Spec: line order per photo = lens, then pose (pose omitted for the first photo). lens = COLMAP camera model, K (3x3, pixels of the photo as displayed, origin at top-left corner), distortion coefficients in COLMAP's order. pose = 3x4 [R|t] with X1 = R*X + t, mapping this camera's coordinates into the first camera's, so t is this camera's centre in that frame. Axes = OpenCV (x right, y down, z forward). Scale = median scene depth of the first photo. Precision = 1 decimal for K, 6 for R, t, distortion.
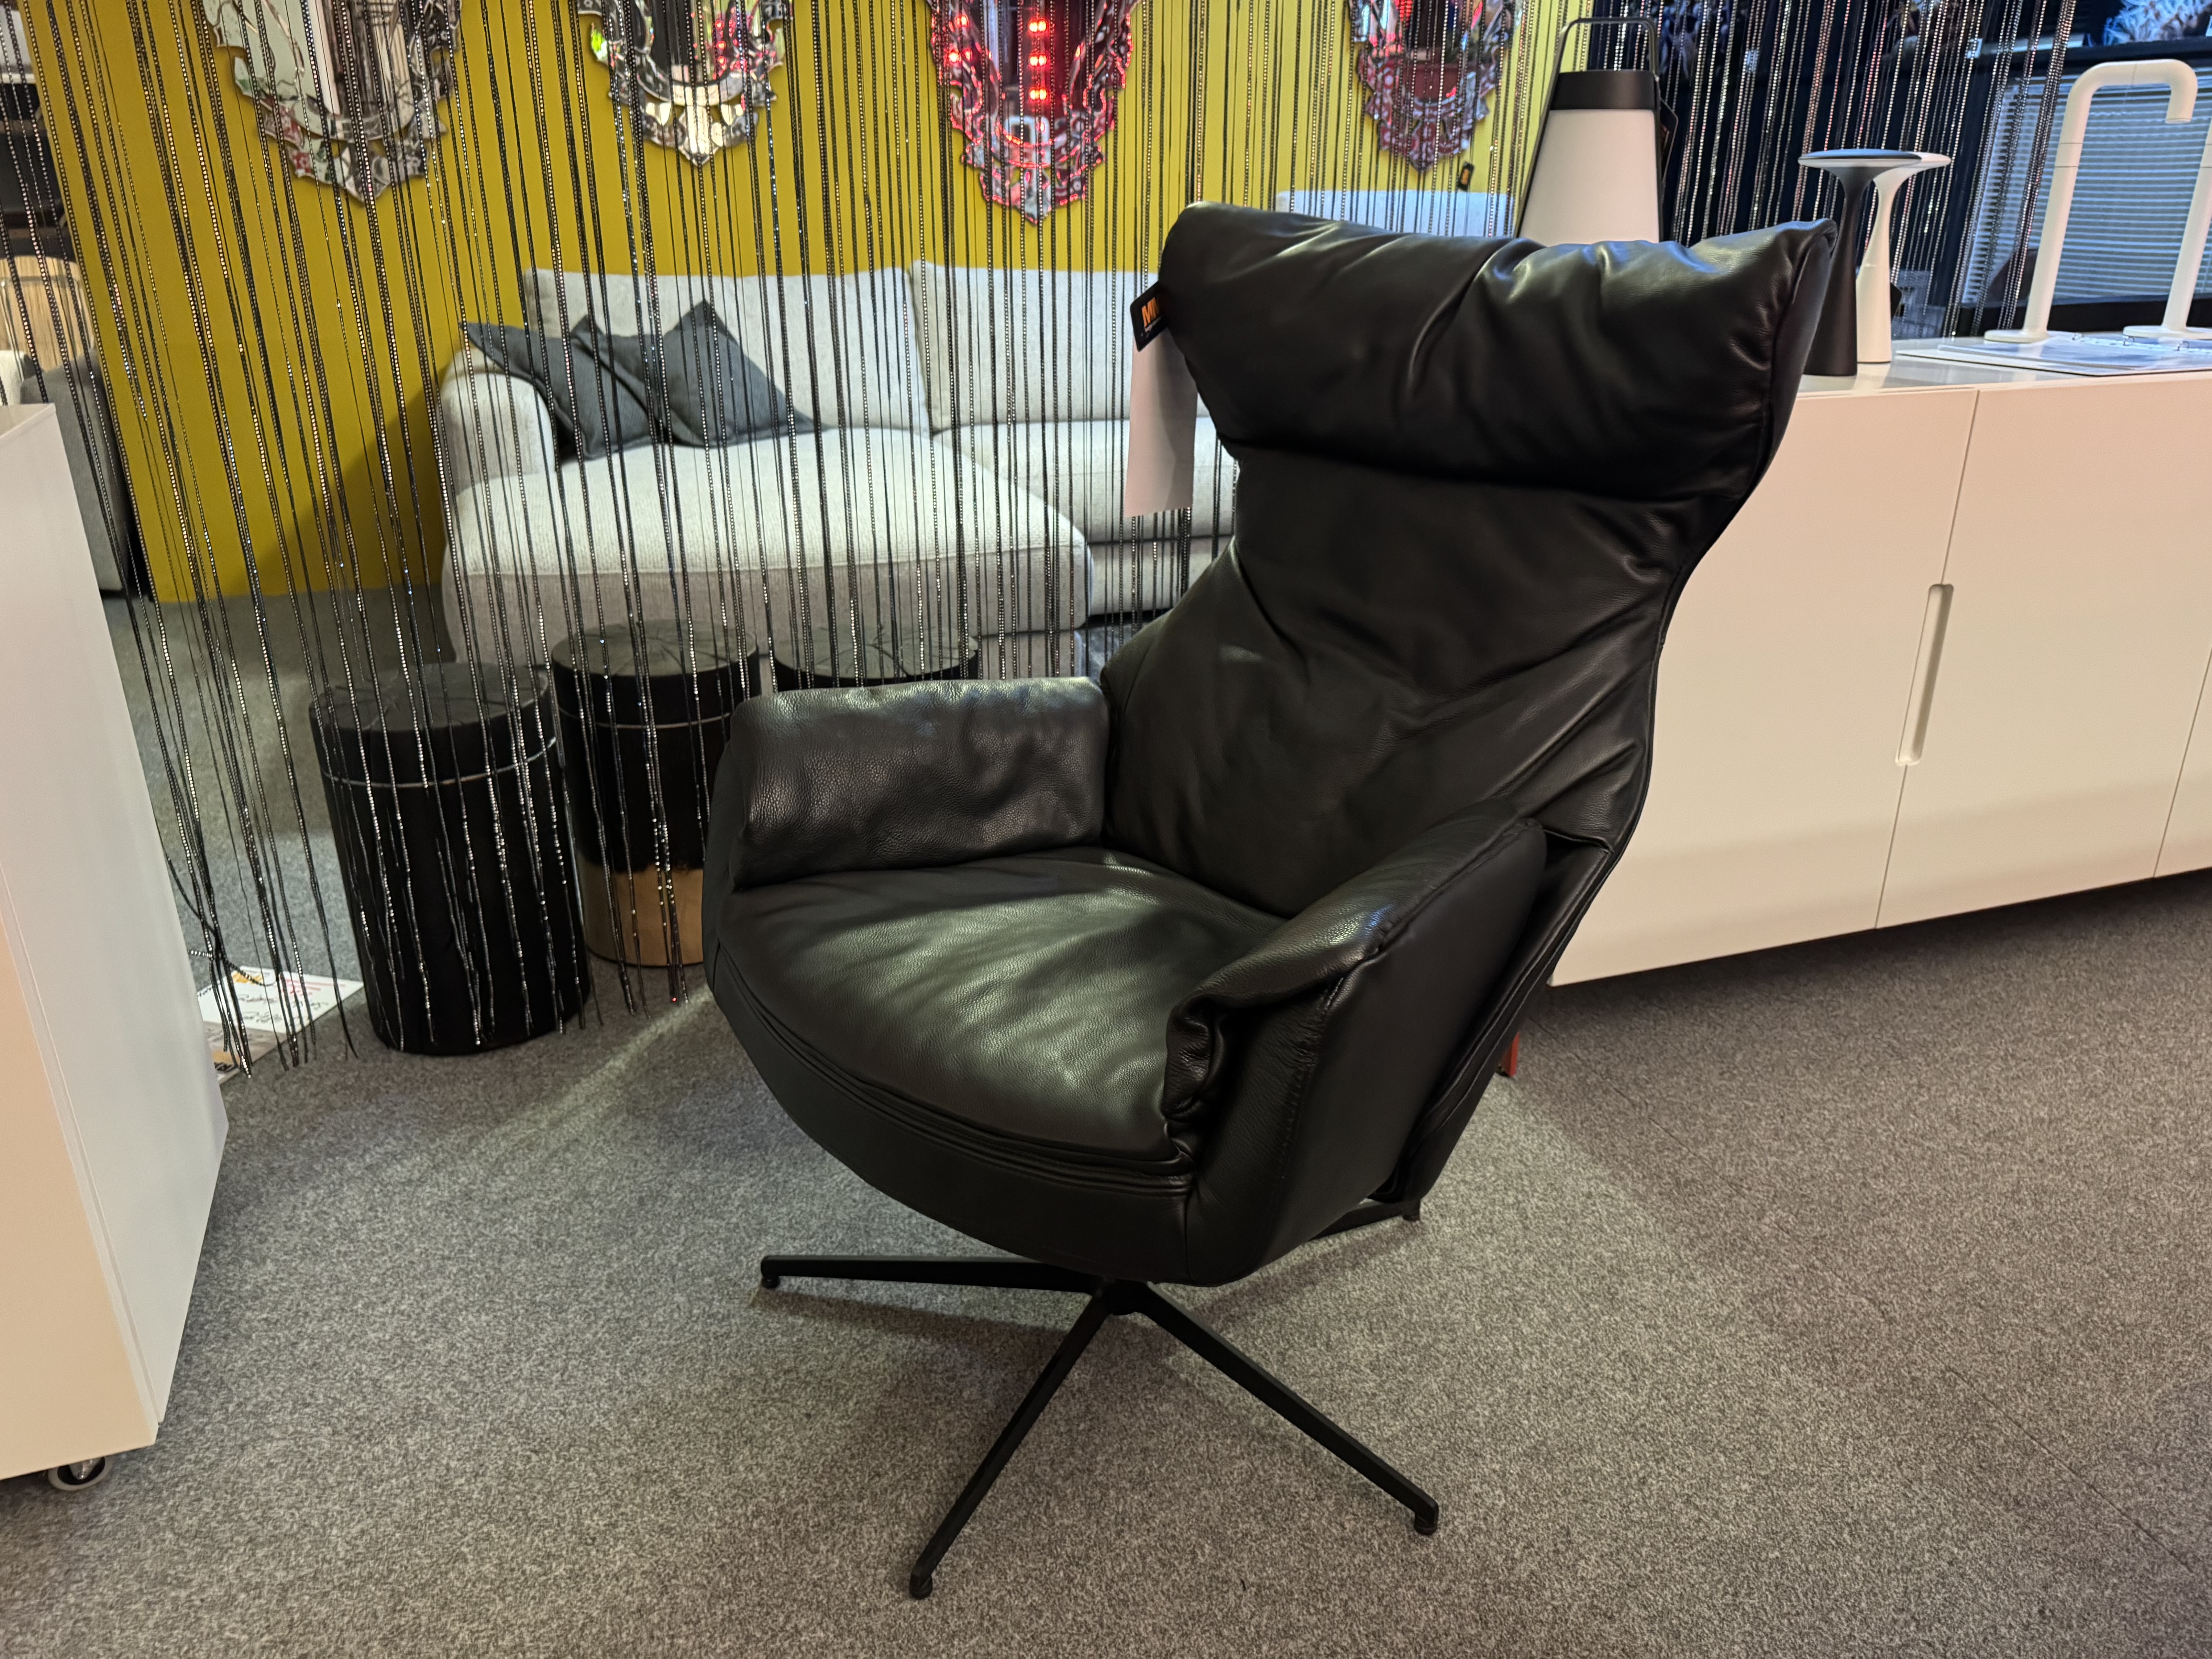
lens RADIAL K [[1540.2, 0, 1106.0], [0, 1540.2, 804.3], [0, 0, 1]] dist [0.002422, -0.001491]
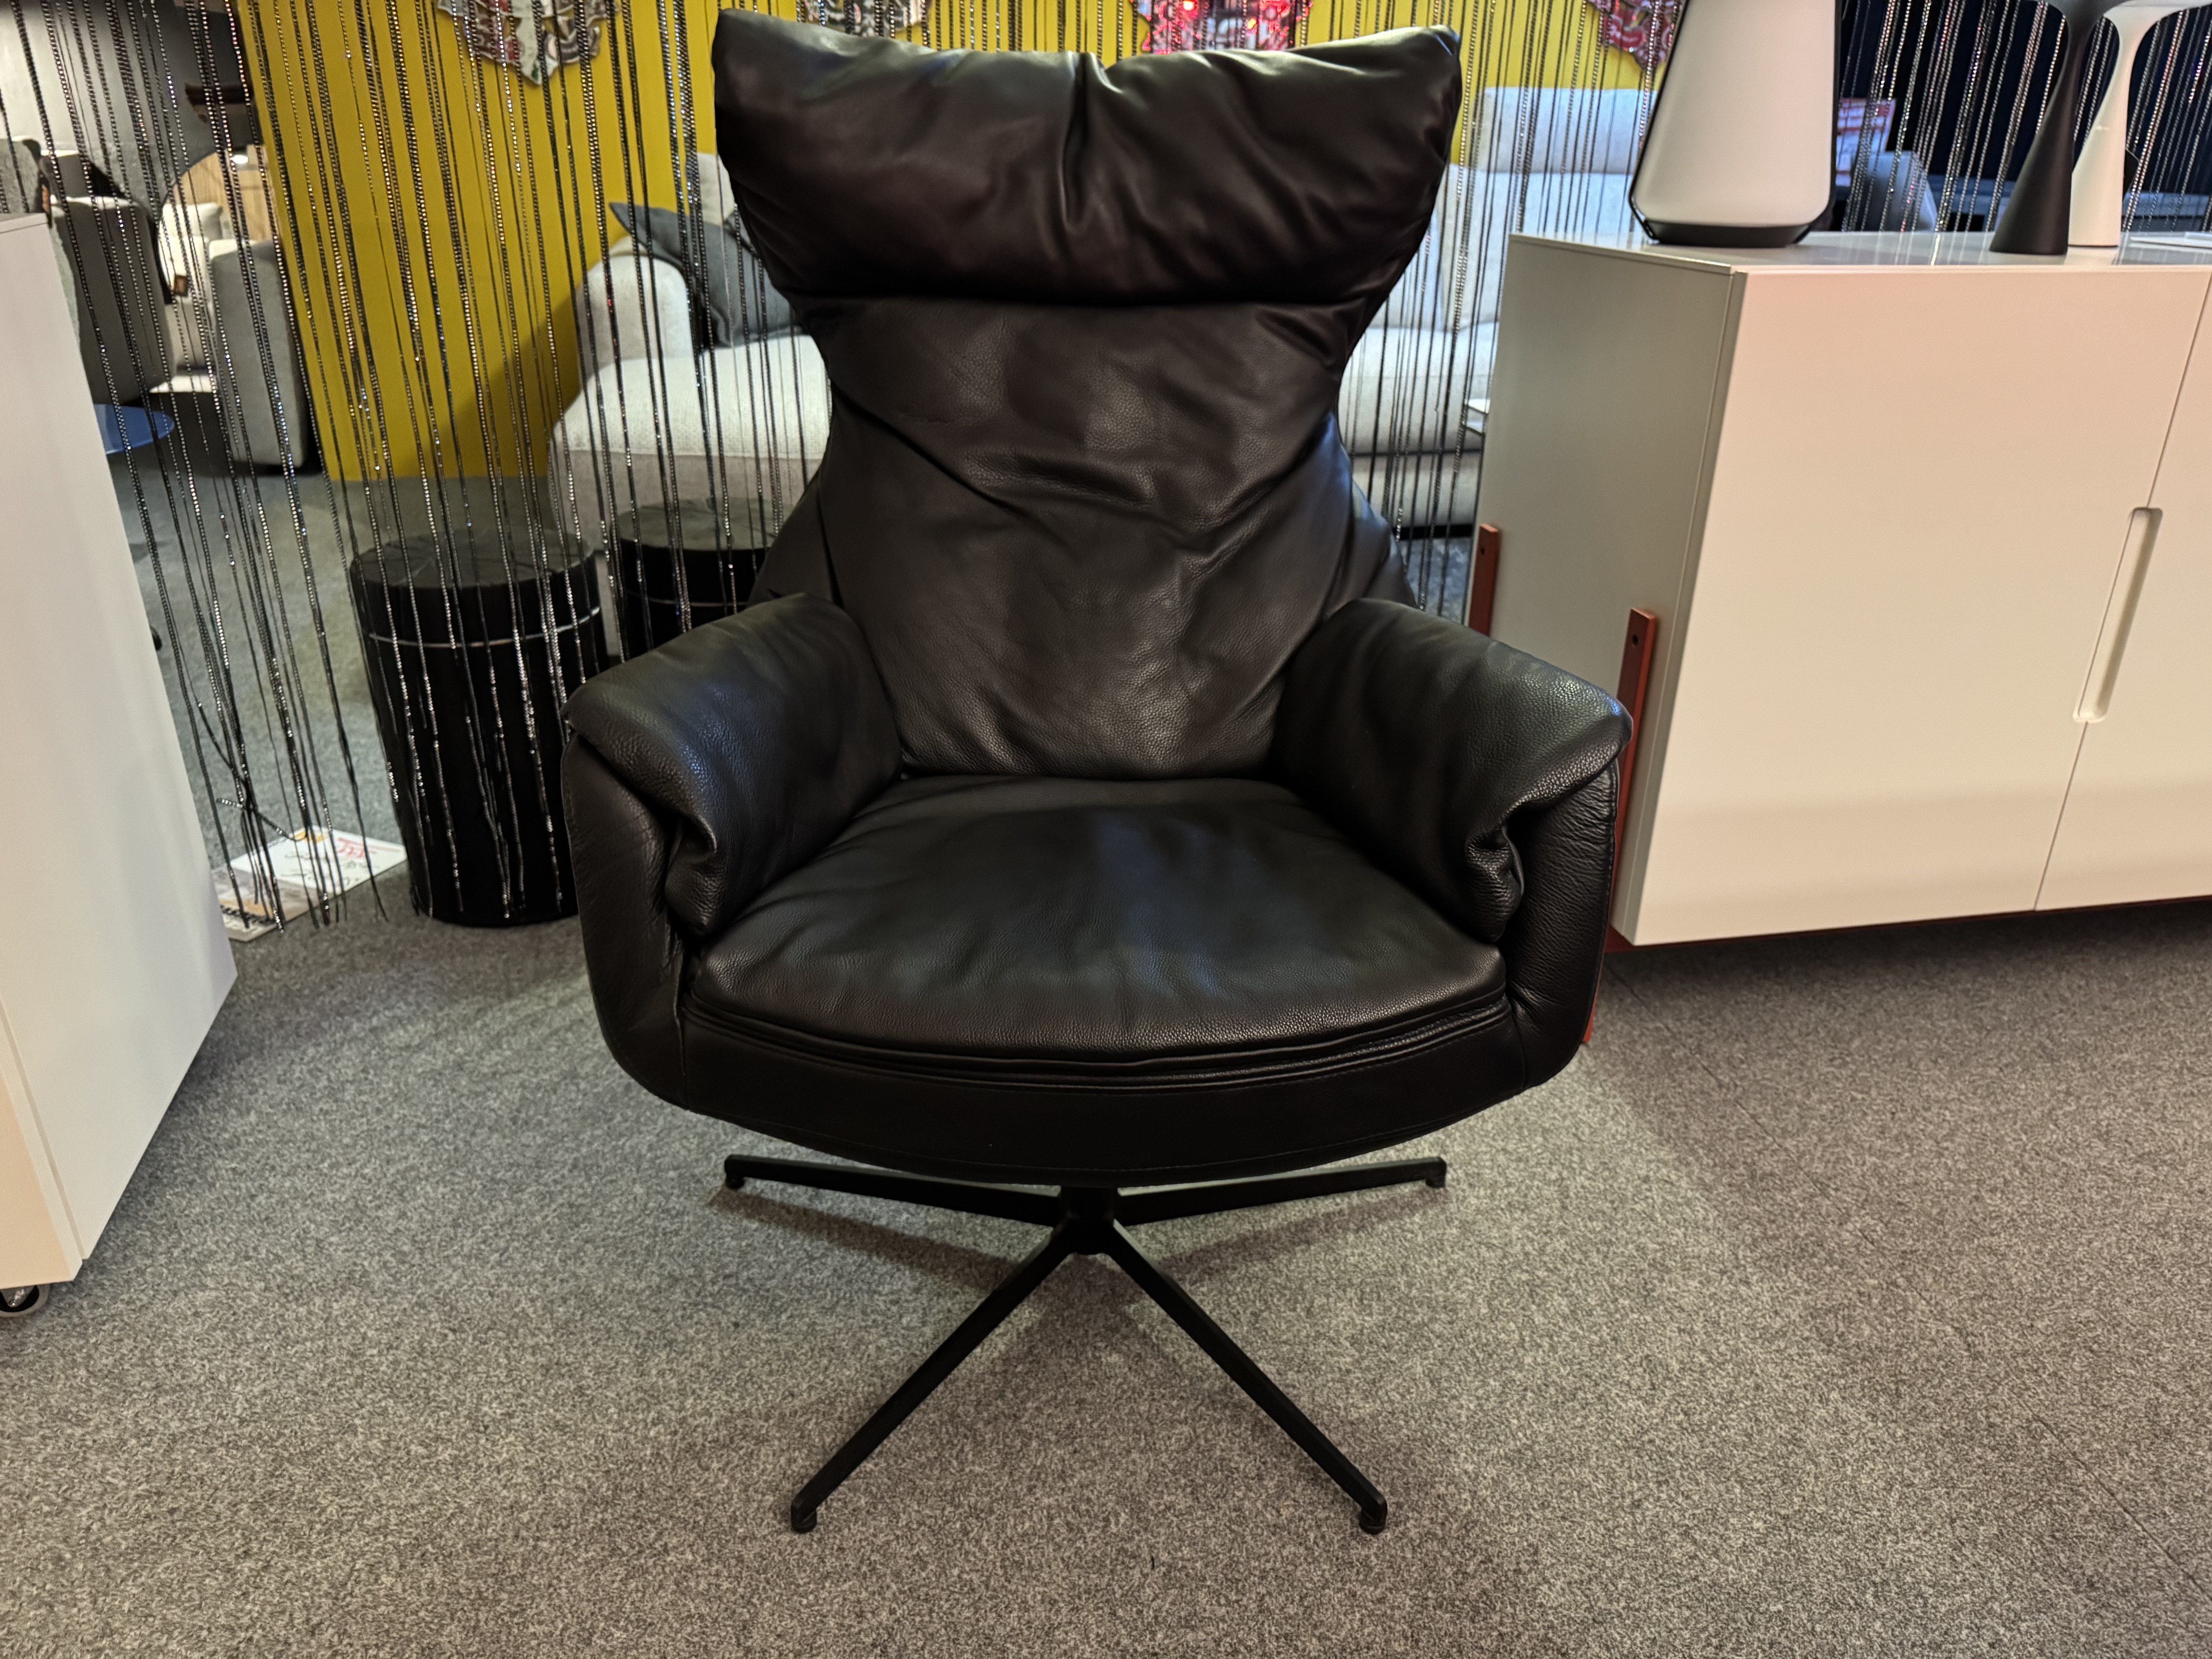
lens RADIAL K [[1539.2, 0, 1113.1], [0, 1539.2, 825.2], [0, 0, 1]] dist [0.012475, -0.014992]
pose [[0.989940, 0.070176, -0.122856, 0.119255], [-0.063925, 0.996487, 0.054109, 0.025426], [0.126222, -0.045711, 0.990948, 0.102681]]
